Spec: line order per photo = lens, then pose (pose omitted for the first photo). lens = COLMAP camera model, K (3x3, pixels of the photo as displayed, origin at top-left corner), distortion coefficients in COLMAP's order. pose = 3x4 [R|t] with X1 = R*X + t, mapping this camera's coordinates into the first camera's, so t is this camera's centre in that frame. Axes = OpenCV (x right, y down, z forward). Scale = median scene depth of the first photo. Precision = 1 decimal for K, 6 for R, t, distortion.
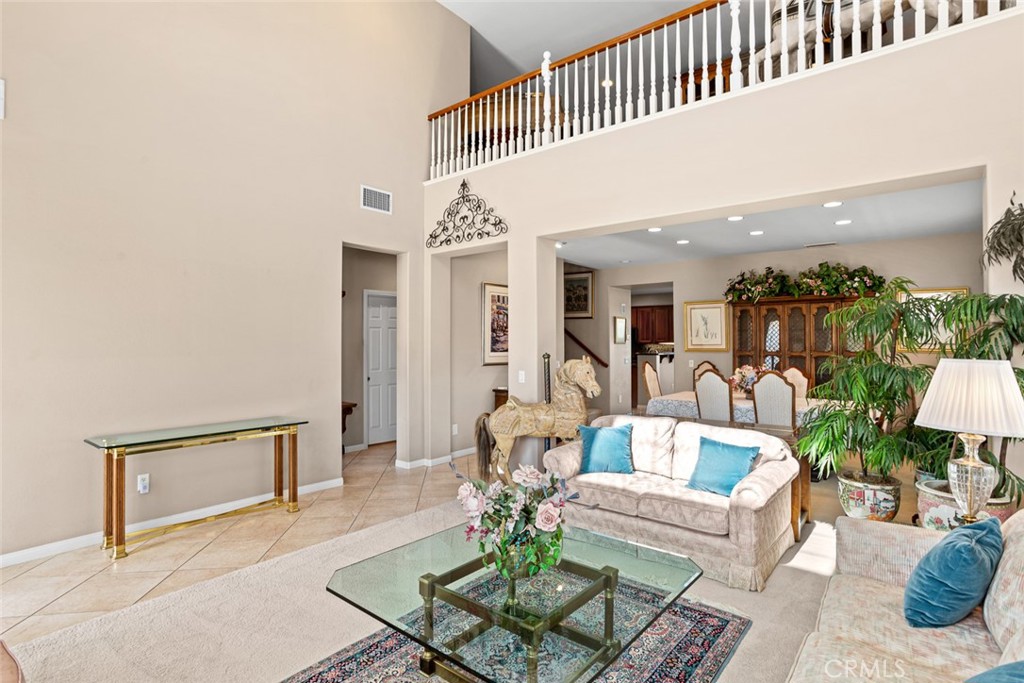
lens RADIAL K [[513.8, 0, 517.6], [0, 513.8, 343.0], [0, 0, 1]] dist [-0.026005, 0.000034]
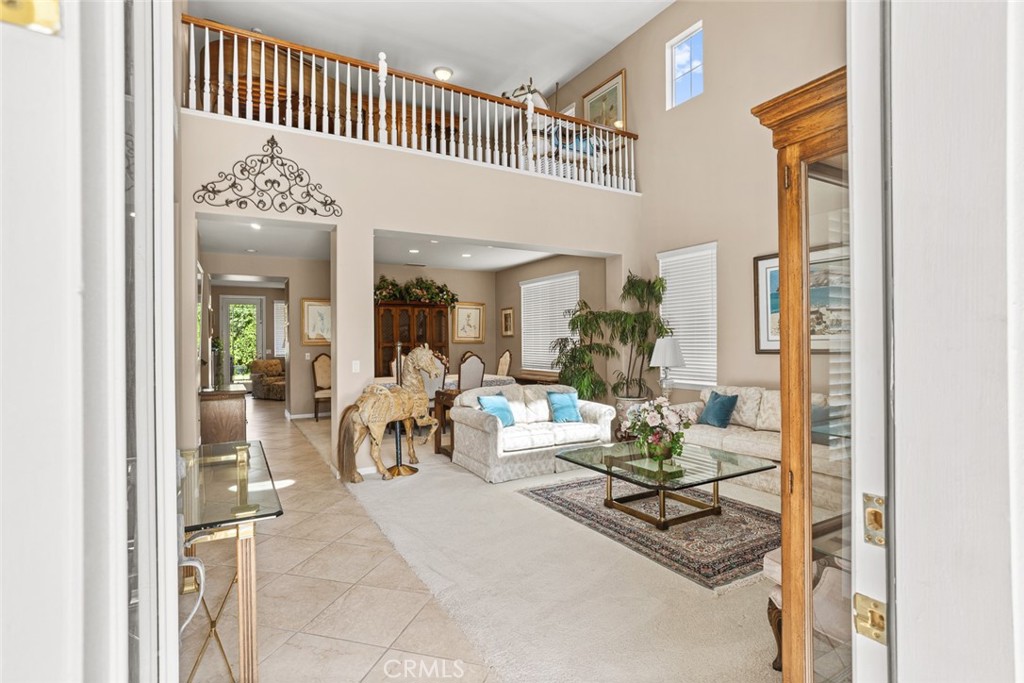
lens RADIAL K [[502.6, 0, 518.8], [0, 502.6, 341.0], [0, 0, 1]] dist [-0.001118, 0.000125]
pose [[0.362268, -0.002765, 0.932070, -0.716478], [0.005321, 0.999985, 0.000898, 0.015532], [-0.932059, 0.004634, 0.362277, 0.330774]]
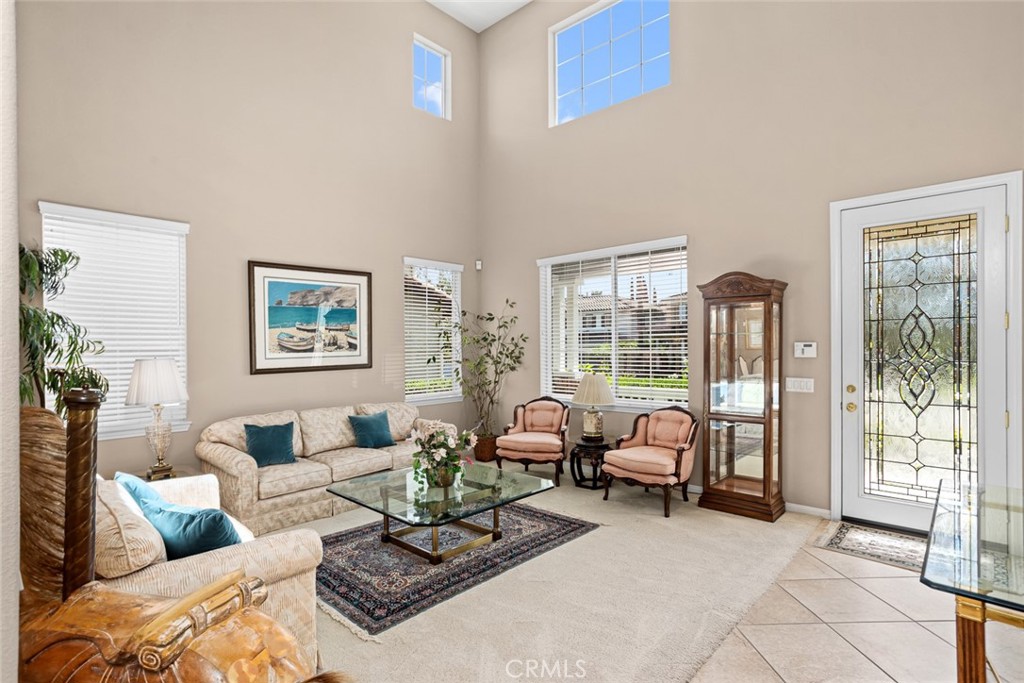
lens RADIAL K [[513.8, 0, 517.6], [0, 513.8, 343.0], [0, 0, 1]] dist [-0.026005, 0.000034]
pose [[-0.997755, 0.007356, 0.066570, -0.141171], [0.006884, 0.999950, -0.007319, 0.001206], [-0.066620, -0.006845, -0.997755, 1.057634]]
